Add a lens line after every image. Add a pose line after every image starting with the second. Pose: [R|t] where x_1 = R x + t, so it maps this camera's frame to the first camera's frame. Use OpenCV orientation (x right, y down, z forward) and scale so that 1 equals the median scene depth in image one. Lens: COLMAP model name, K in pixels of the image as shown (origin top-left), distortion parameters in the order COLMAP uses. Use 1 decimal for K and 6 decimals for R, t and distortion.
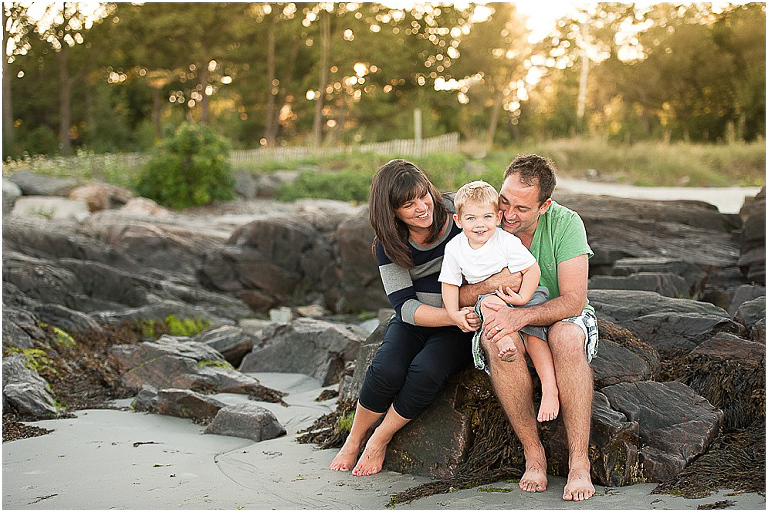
lens RADIAL K [[1479.2, 0, 378.5], [0, 1479.2, 260.1], [0, 0, 1]] dist [-0.078006, 0.000000]
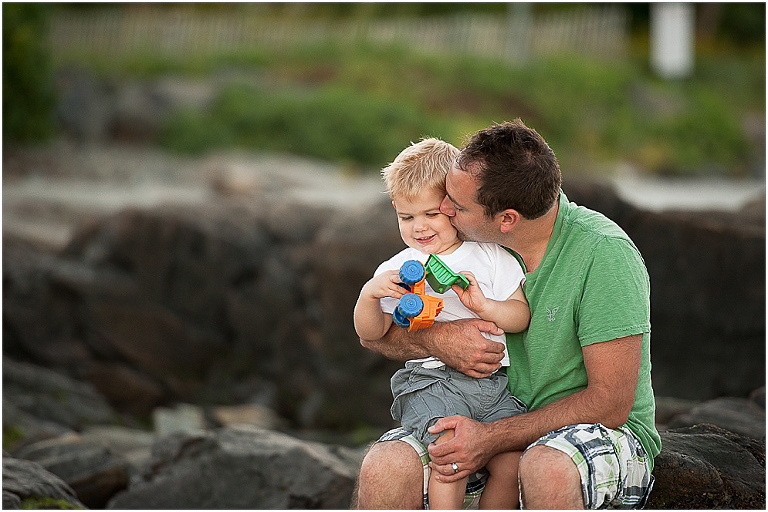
lens RADIAL K [[3874.3, 0, 387.5], [0, 3874.3, 251.9], [0, 0, 1]] dist [2.035285, 0.000000]
pose [[0.997690, 0.067803, -0.004124, -0.000934], [-0.067861, 0.997563, -0.016200, 0.000041], [0.003016, 0.016442, 0.999860, -0.169309]]
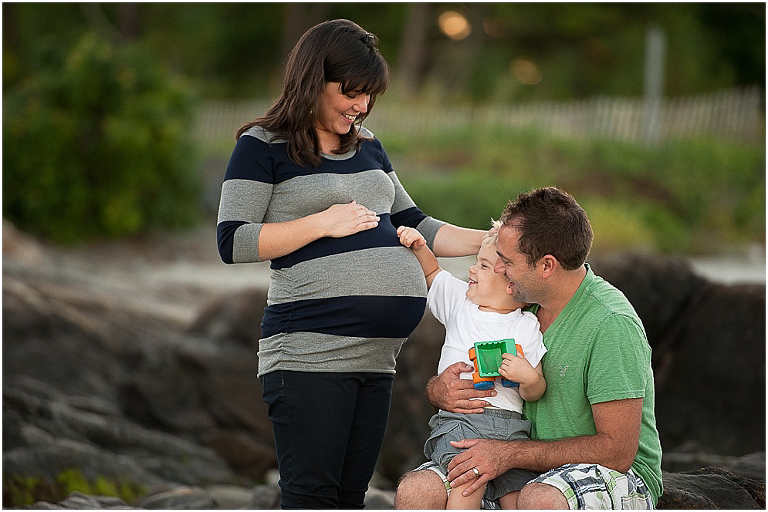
lens RADIAL K [[3874.3, 0, 384.5], [0, 3874.3, 260.1], [0, 0, 1]] dist [2.035285, 0.000000]
pose [[0.997297, 0.056599, -0.046856, 0.019867], [-0.058148, 0.997783, -0.032385, 0.002718], [0.044919, 0.035022, 0.998377, -0.269680]]
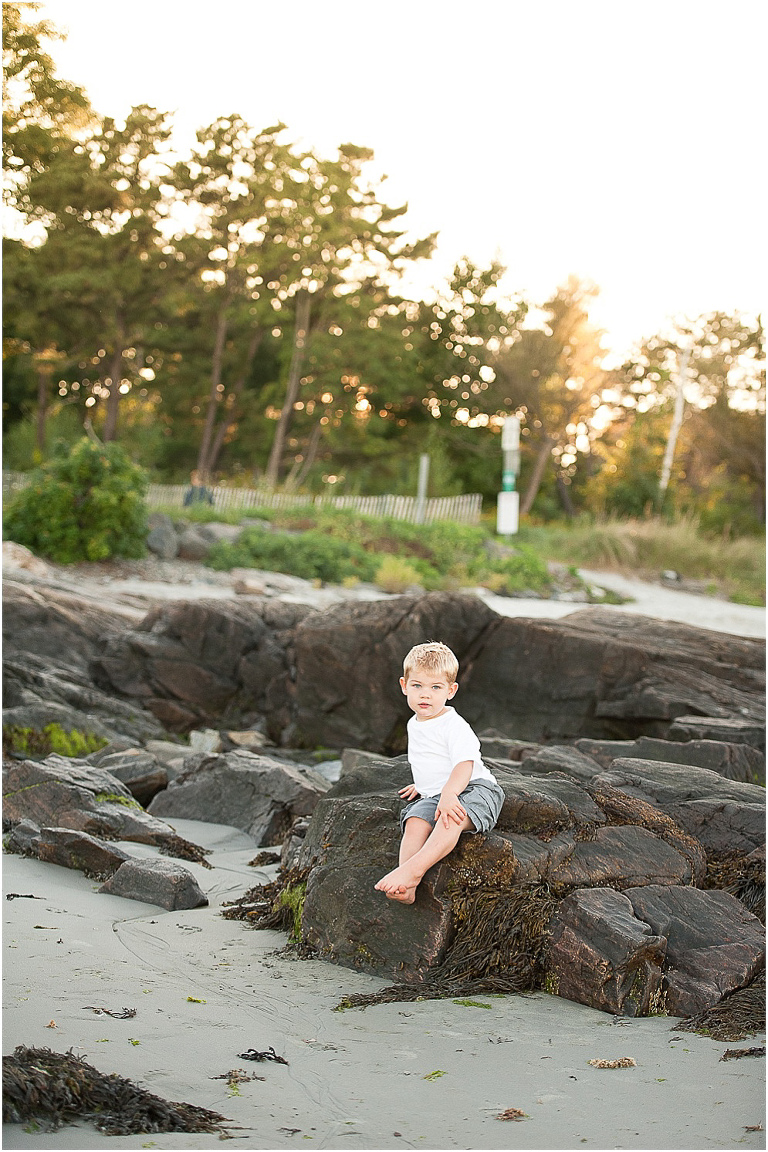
lens RADIAL K [[2218.9, 0, 391.3], [0, 2218.9, 570.3], [0, 0, 1]] dist [-0.078006, 0.000000]
pose [[0.993629, 0.111335, 0.017487, -0.003818], [-0.110467, 0.992879, -0.044585, -0.005337], [-0.022327, 0.042369, 0.998853, -0.063141]]
